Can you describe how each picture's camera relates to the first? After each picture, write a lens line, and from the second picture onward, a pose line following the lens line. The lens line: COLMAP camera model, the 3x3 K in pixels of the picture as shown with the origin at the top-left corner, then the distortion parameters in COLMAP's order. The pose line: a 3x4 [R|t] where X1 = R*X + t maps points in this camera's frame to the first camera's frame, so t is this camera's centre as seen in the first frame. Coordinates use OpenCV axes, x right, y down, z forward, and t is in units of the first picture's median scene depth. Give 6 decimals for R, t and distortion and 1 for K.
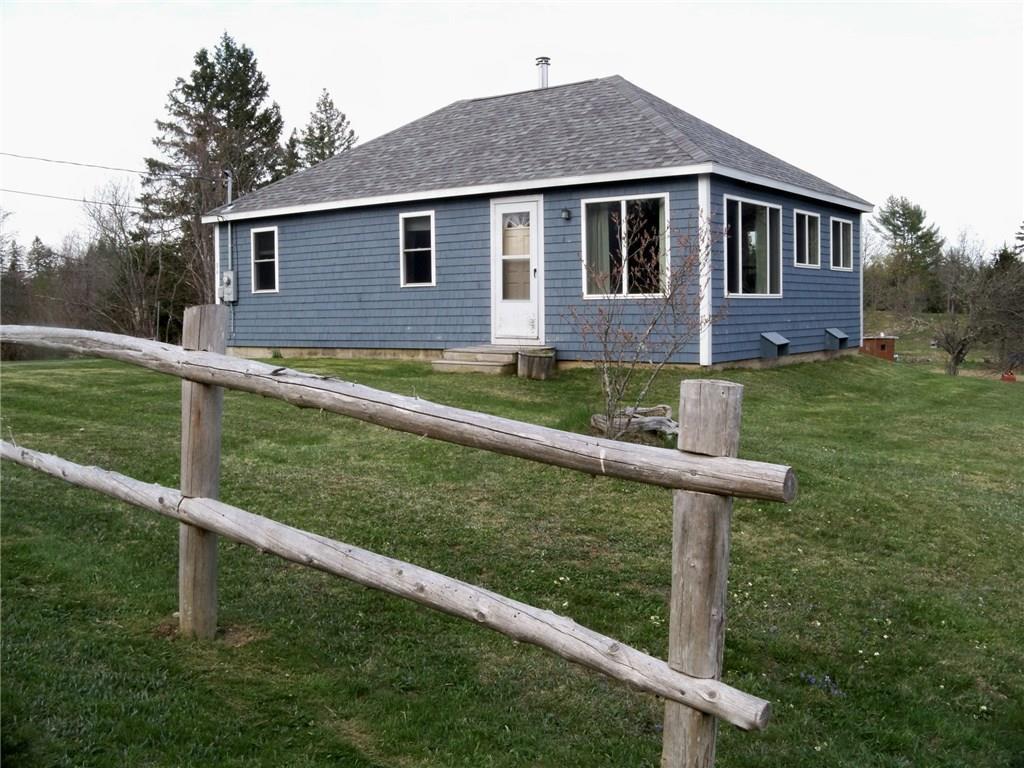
lens RADIAL K [[1040.1, 0, 507.8], [0, 1040.1, 378.4], [0, 0, 1]] dist [-0.150652, 0.000000]
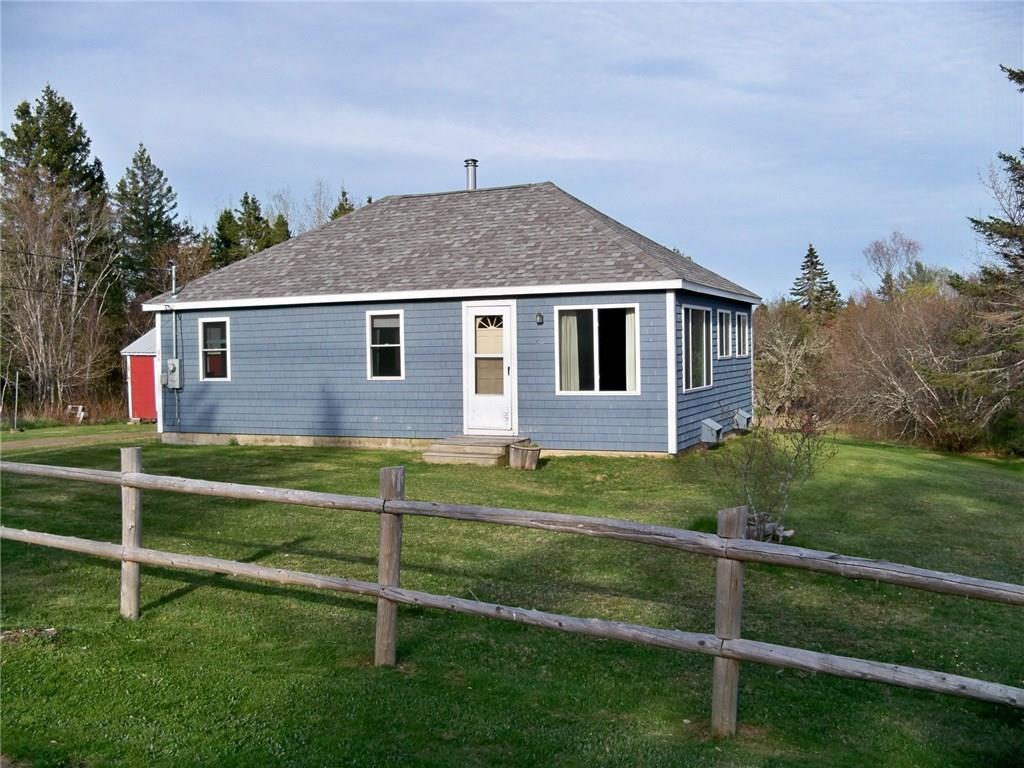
lens RADIAL K [[1040.1, 0, 517.3], [0, 1040.1, 381.1], [0, 0, 1]] dist [-0.150652, 0.000000]
pose [[0.975561, -0.006416, 0.219634, -0.190853], [0.016109, 0.998972, -0.042368, -0.039651], [-0.219136, 0.044871, 0.974662, -0.073304]]
